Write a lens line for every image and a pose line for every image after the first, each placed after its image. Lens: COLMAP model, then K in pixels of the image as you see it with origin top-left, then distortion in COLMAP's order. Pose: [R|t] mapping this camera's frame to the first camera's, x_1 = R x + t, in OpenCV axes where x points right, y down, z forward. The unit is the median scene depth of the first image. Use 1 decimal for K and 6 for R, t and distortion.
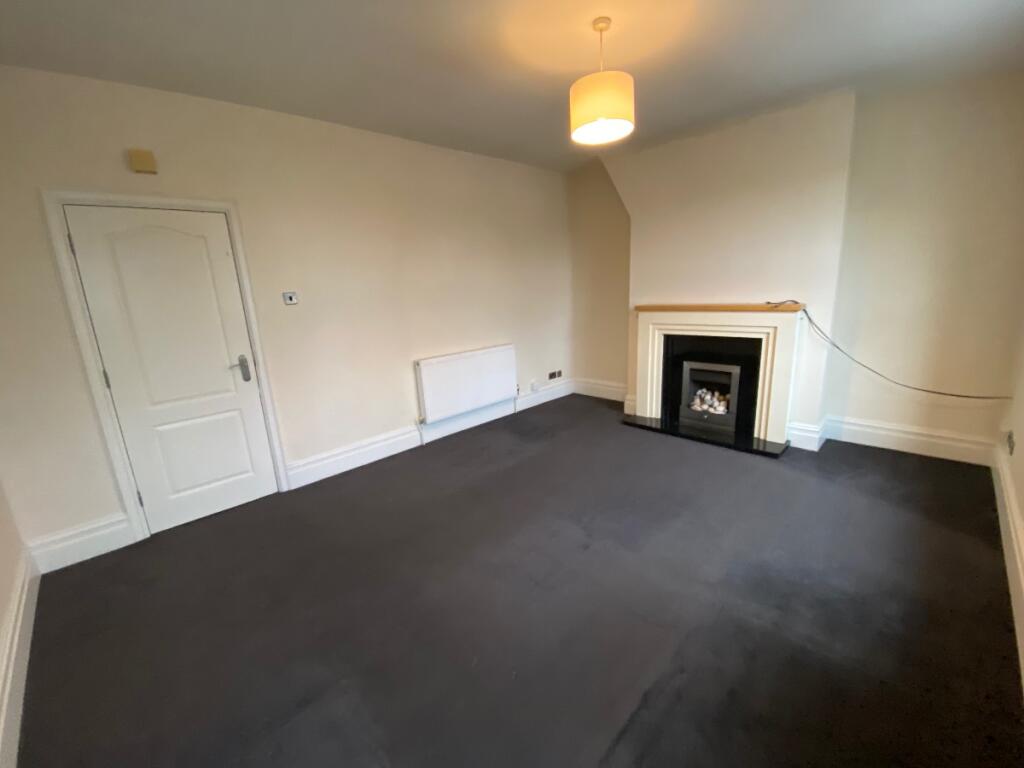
lens RADIAL K [[411.8, 0, 505.1], [0, 411.8, 379.4], [0, 0, 1]] dist [-0.000899, -0.006161]
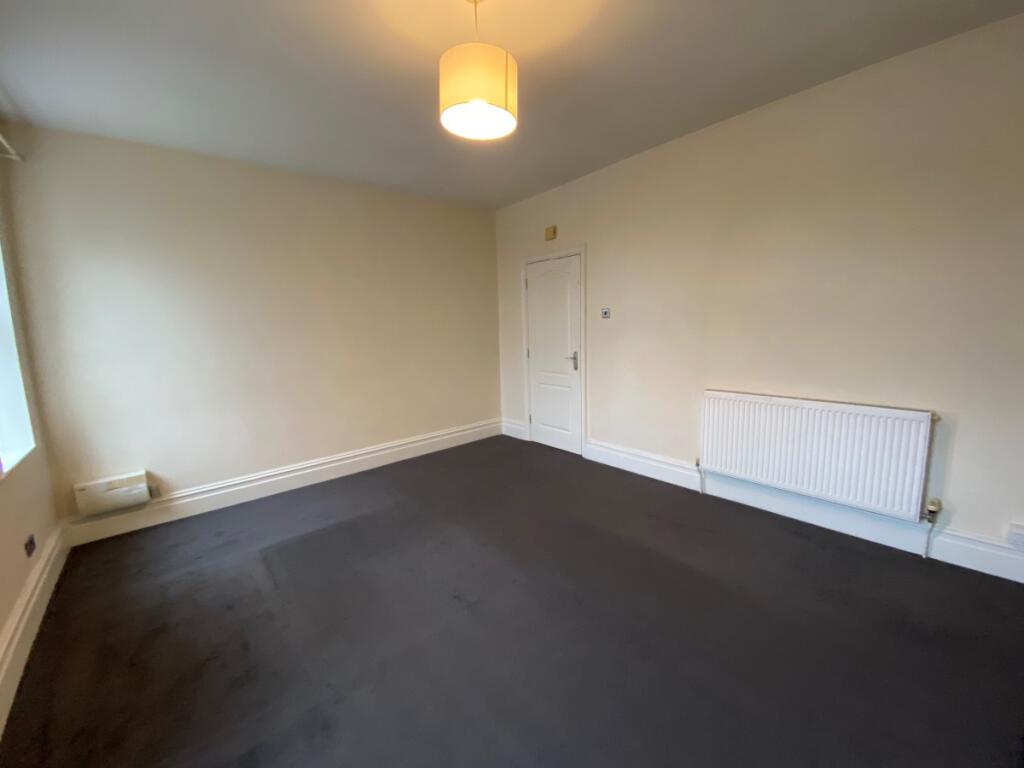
lens RADIAL K [[411.8, 0, 509.4], [0, 411.8, 382.8], [0, 0, 1]] dist [-0.000899, -0.006161]
pose [[-0.062764, 0.195102, -0.978773, 0.921413], [-0.183884, 0.961656, 0.203482, -0.233835], [0.980942, 0.192752, -0.024481, 0.948167]]
